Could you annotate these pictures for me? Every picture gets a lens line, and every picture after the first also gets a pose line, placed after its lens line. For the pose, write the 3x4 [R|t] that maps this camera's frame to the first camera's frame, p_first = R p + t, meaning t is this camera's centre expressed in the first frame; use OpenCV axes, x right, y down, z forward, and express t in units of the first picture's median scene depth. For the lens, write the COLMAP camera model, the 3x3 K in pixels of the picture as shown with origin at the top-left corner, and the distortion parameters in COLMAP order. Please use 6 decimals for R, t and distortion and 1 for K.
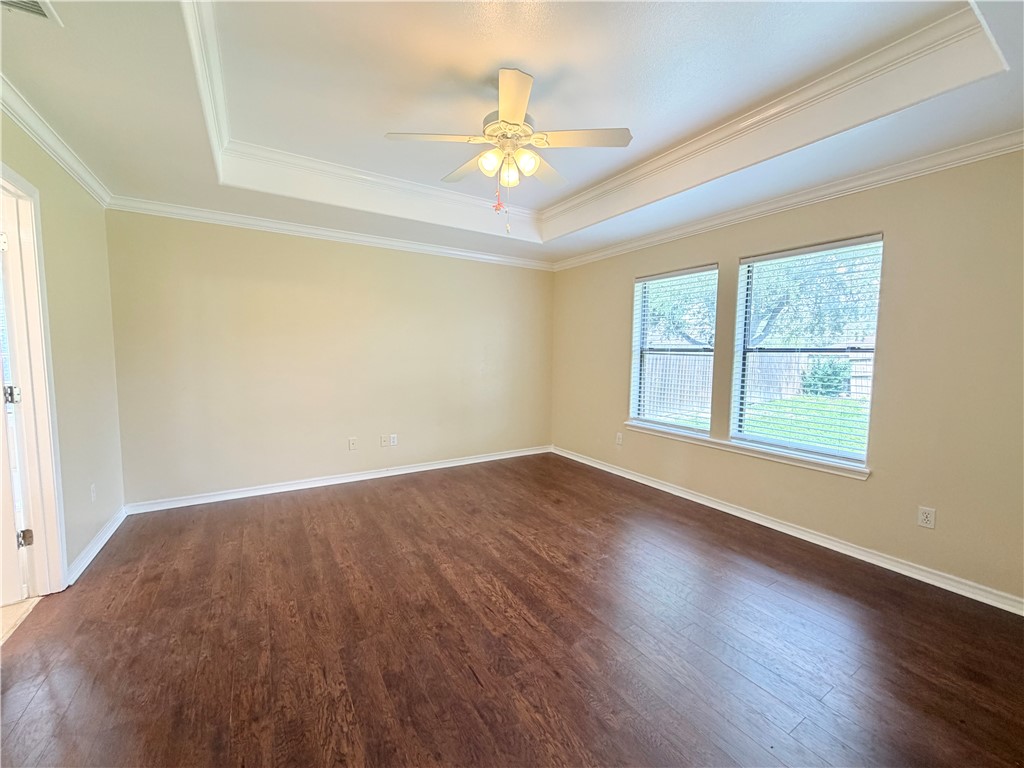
lens RADIAL K [[407.6, 0, 506.7], [0, 407.6, 386.8], [0, 0, 1]] dist [-0.000302, -0.000167]
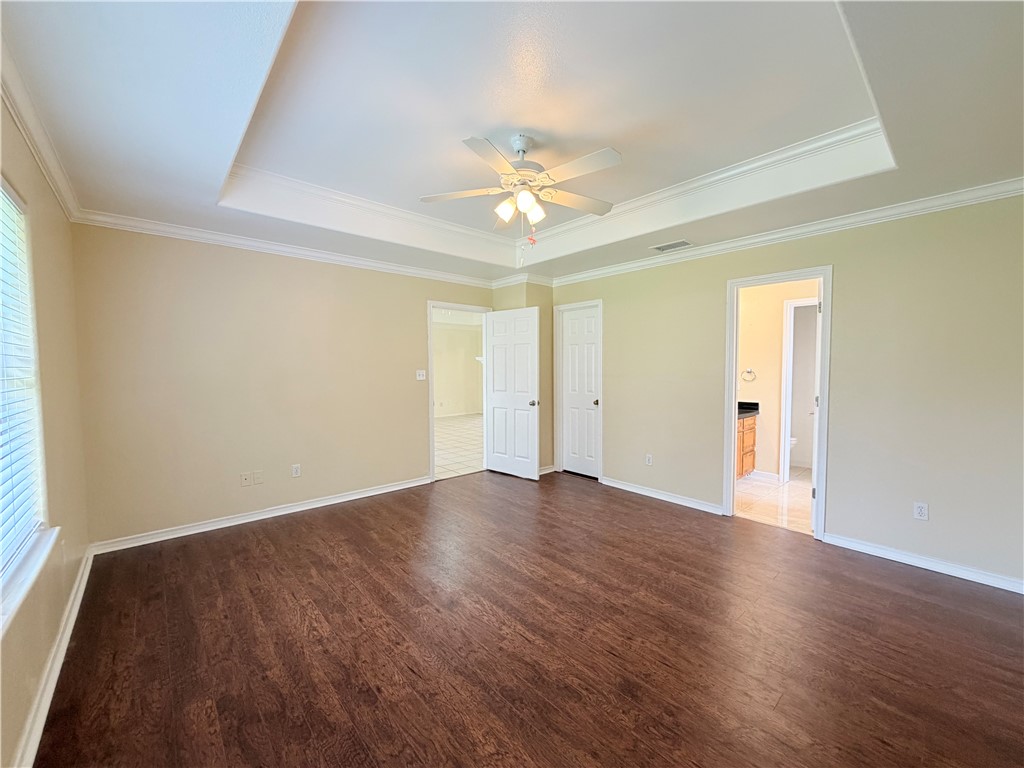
lens RADIAL K [[407.6, 0, 506.7], [0, 407.6, 386.8], [0, 0, 1]] dist [-0.000302, -0.000167]
pose [[-0.985877, -0.001319, -0.167468, 0.200128], [-0.023012, 0.991551, 0.127660, -0.164794], [0.165884, 0.129710, -0.977577, 1.832815]]
